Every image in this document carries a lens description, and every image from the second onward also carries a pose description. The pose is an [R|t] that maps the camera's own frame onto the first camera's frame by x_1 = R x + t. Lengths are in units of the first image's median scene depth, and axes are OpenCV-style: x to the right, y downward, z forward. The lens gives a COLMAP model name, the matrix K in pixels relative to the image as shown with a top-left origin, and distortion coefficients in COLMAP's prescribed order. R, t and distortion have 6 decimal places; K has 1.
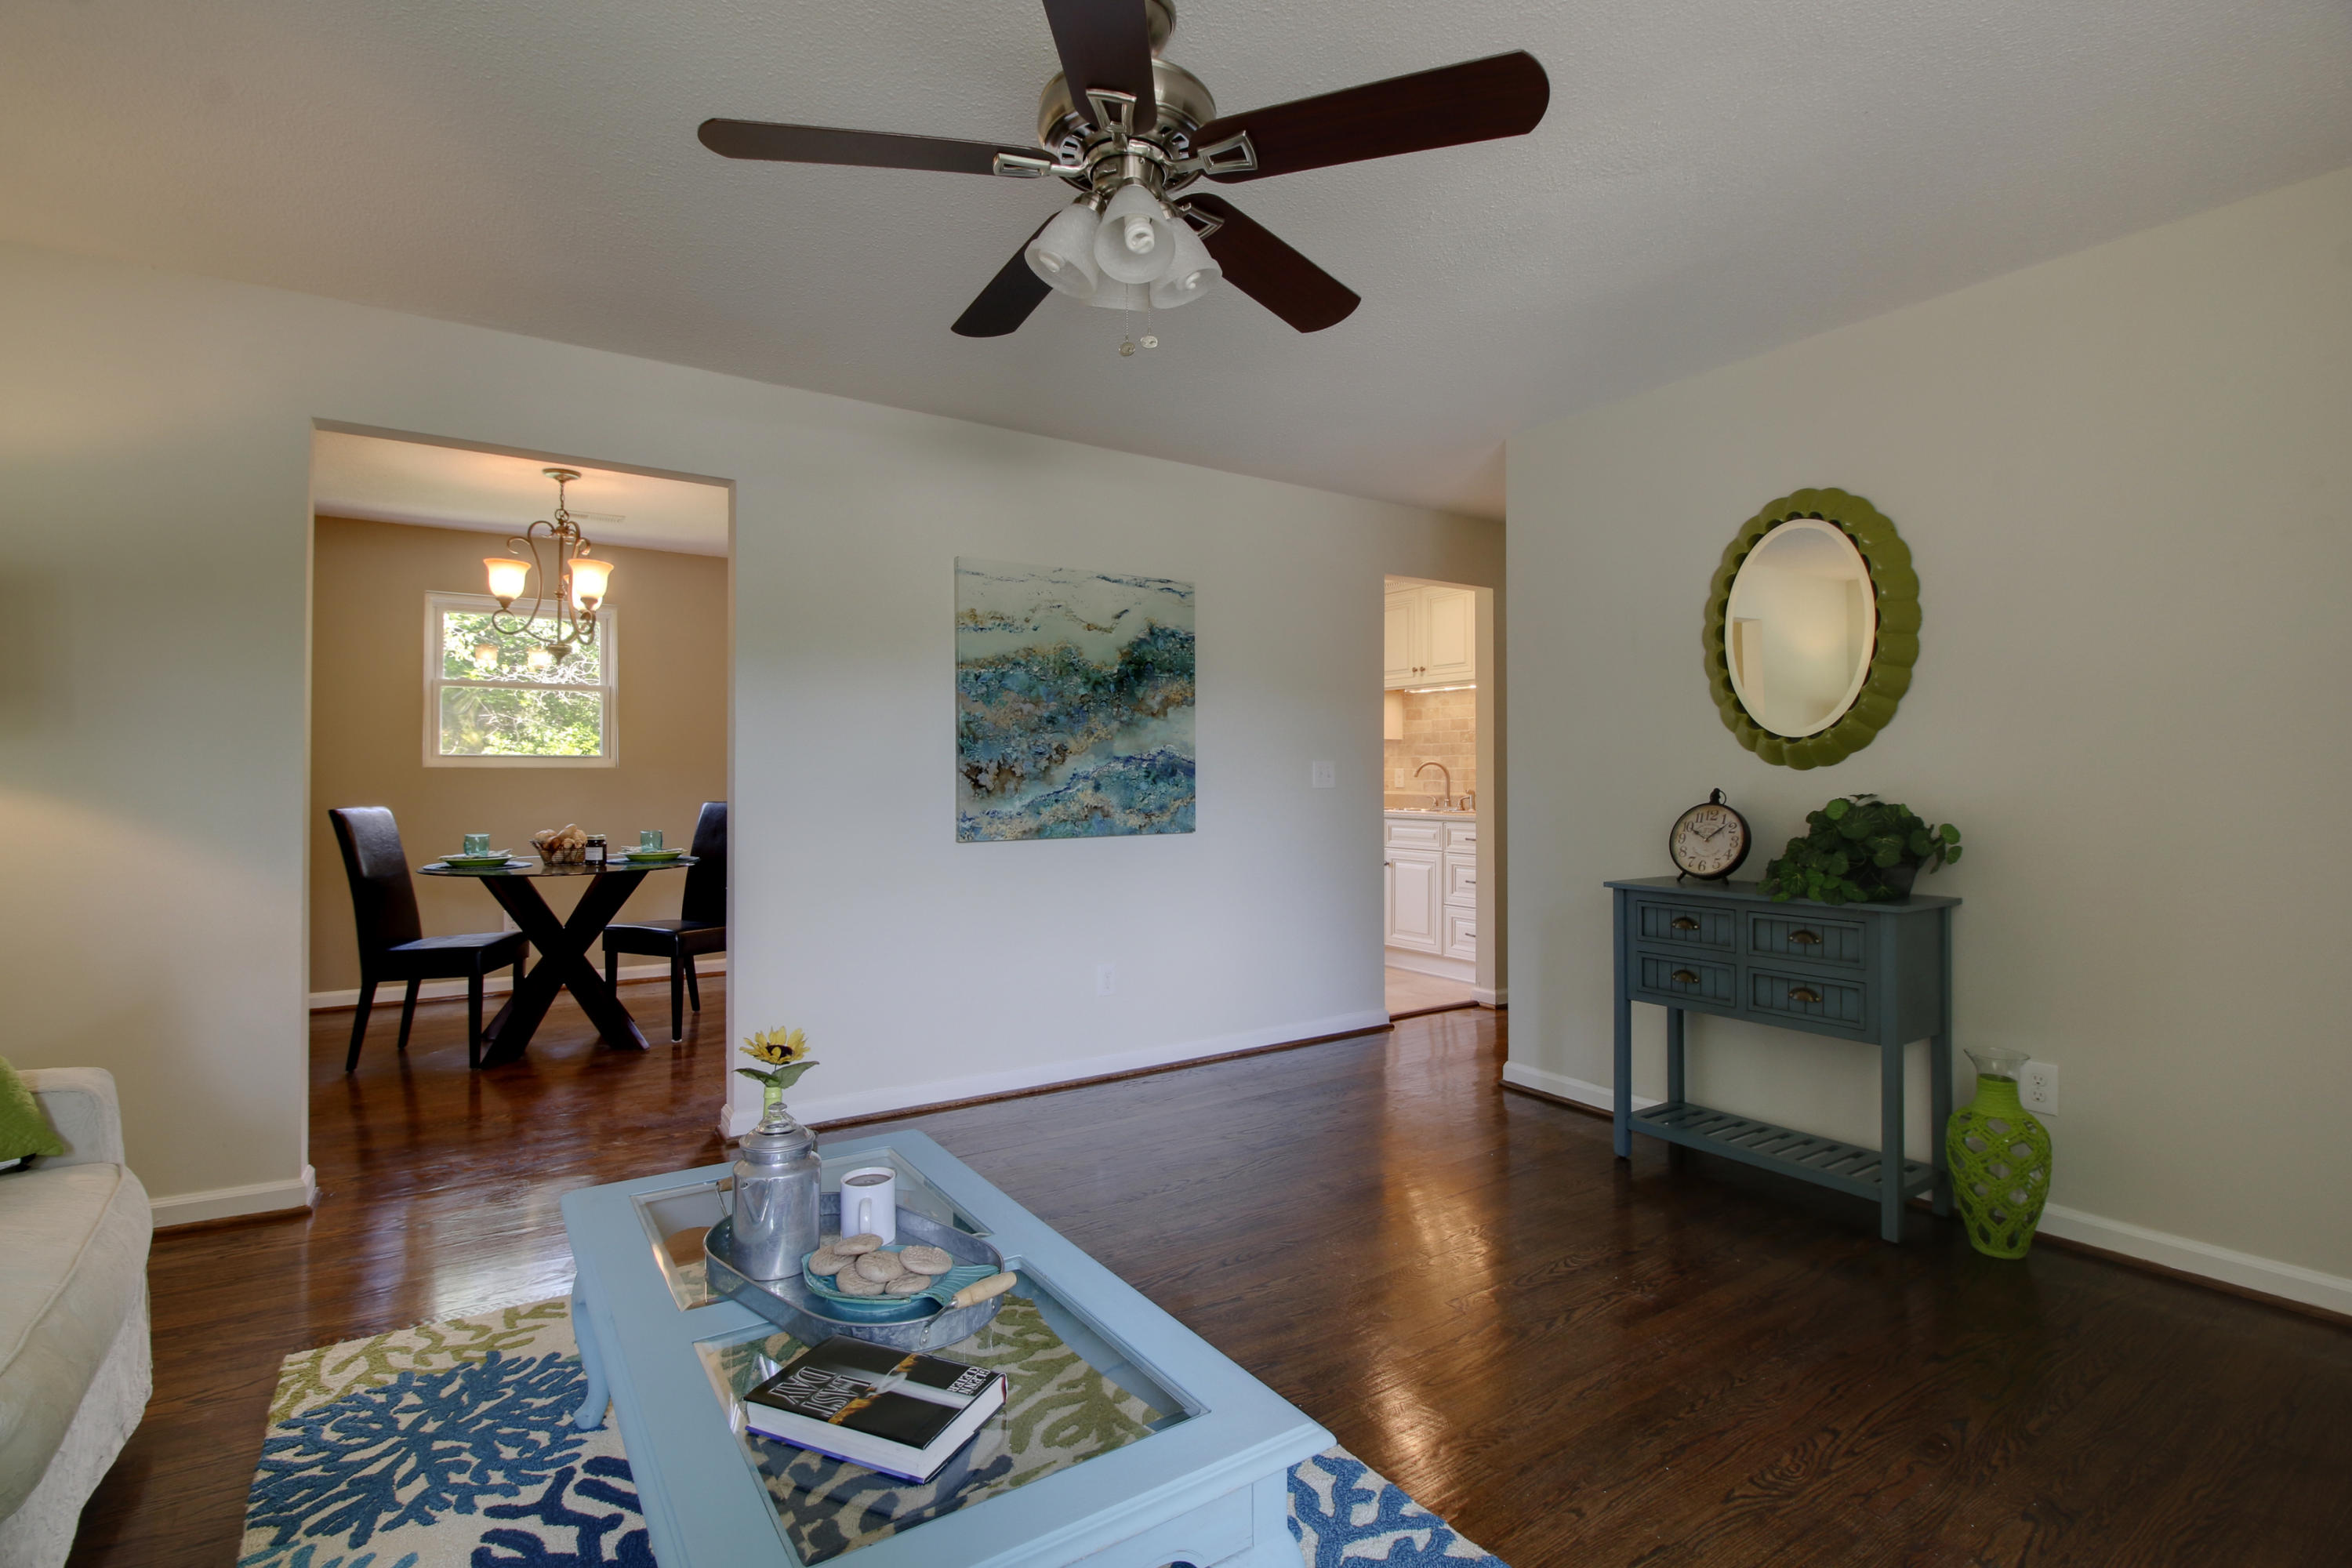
lens RADIAL K [[1076.2, 0, 1175.2], [0, 1076.2, 768.8], [0, 0, 1]] dist [-0.008305, -0.009361]
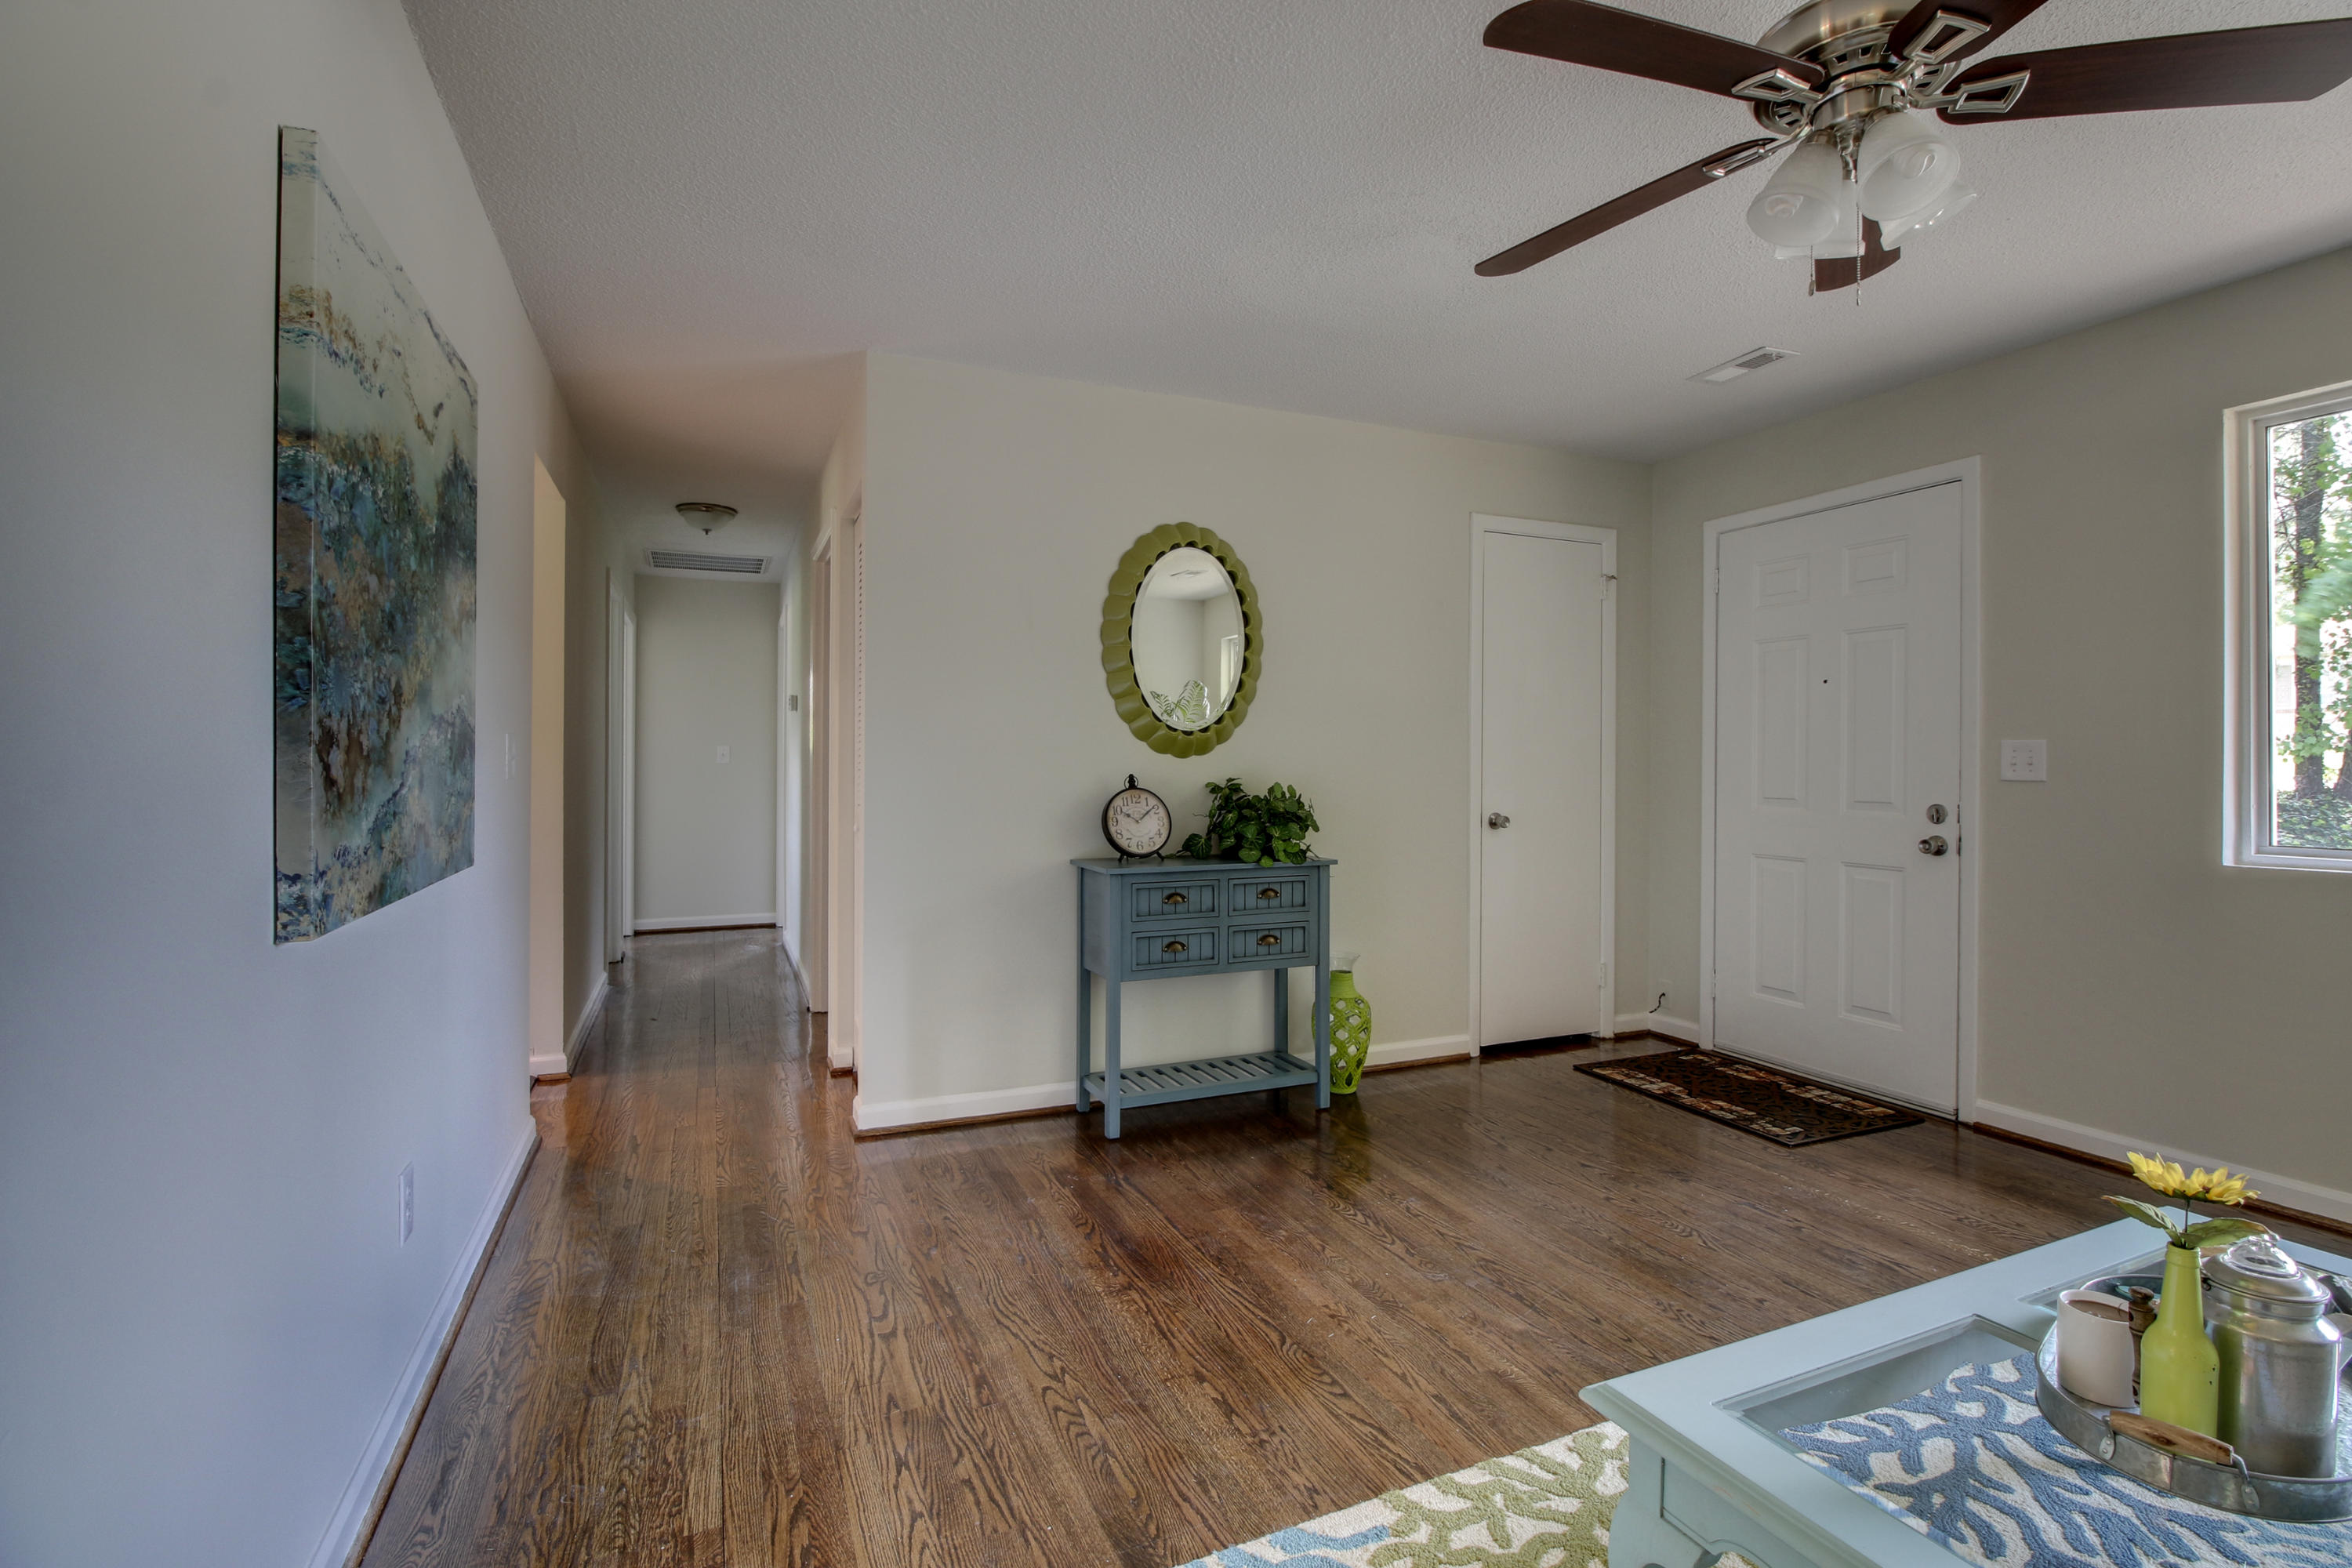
lens RADIAL K [[1076.2, 0, 1166.8], [0, 1076.2, 761.9], [0, 0, 1]] dist [-0.008305, -0.009361]
pose [[0.187678, 0.006202, 0.982211, -0.600054], [-0.011004, 0.999931, -0.004212, 0.010253], [-0.982169, -0.010018, 0.187733, 0.804321]]
